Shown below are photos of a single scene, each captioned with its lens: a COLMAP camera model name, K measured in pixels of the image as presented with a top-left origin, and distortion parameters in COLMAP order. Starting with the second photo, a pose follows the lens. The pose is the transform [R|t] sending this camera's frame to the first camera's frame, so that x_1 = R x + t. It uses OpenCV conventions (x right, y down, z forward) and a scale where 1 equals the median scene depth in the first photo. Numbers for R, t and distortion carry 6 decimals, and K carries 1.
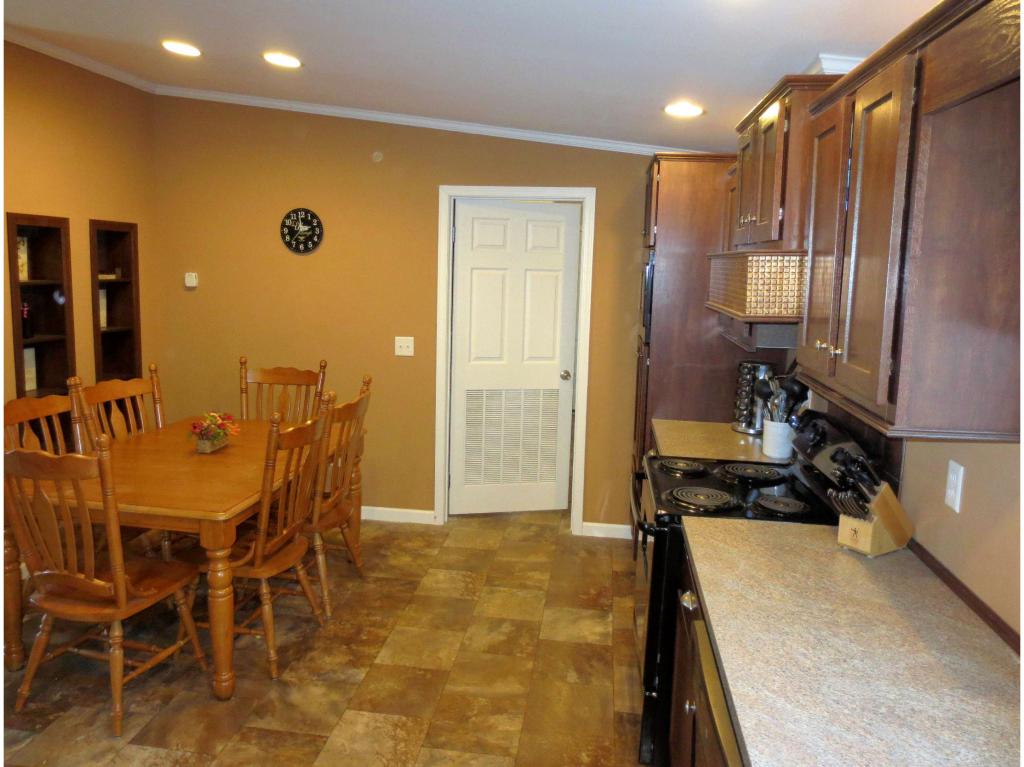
lens RADIAL K [[734.1, 0, 515.2], [0, 734.1, 384.7], [0, 0, 1]] dist [-0.030089, 0.003850]
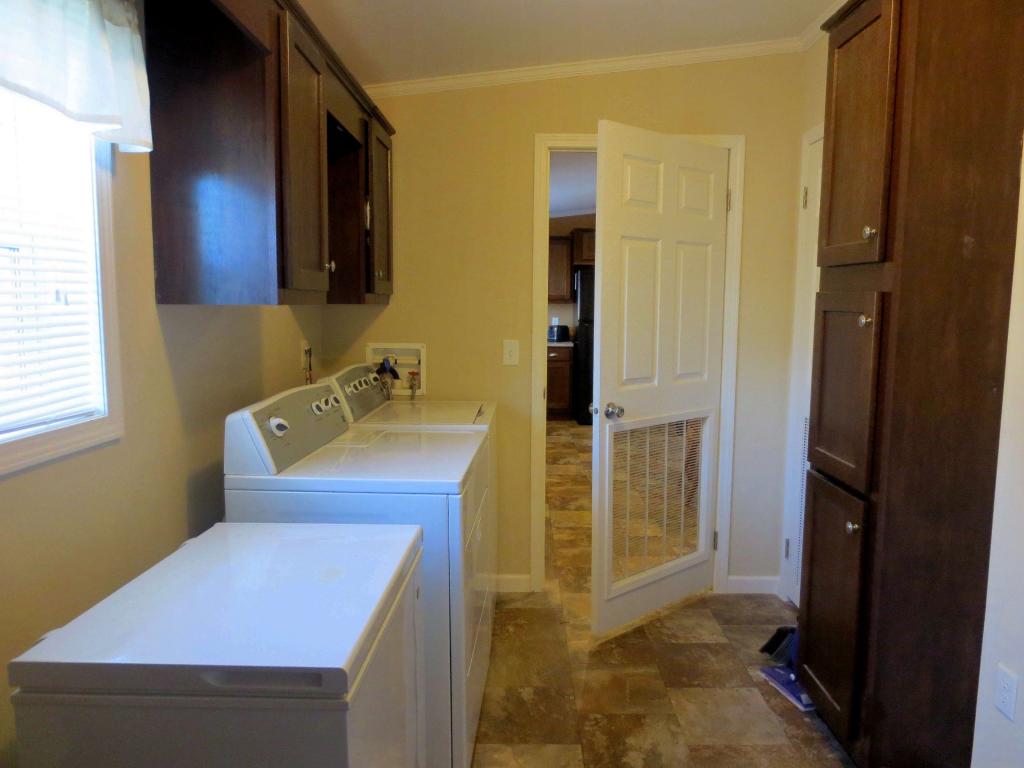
lens RADIAL K [[745.2, 0, 516.7], [0, 745.2, 386.7], [0, 0, 1]] dist [-0.040862, 0.001961]
pose [[-0.993619, 0.016726, -0.111544, 0.176122], [-0.015464, 0.959401, 0.281621, -0.201418], [0.111726, 0.281549, -0.953020, 1.637151]]
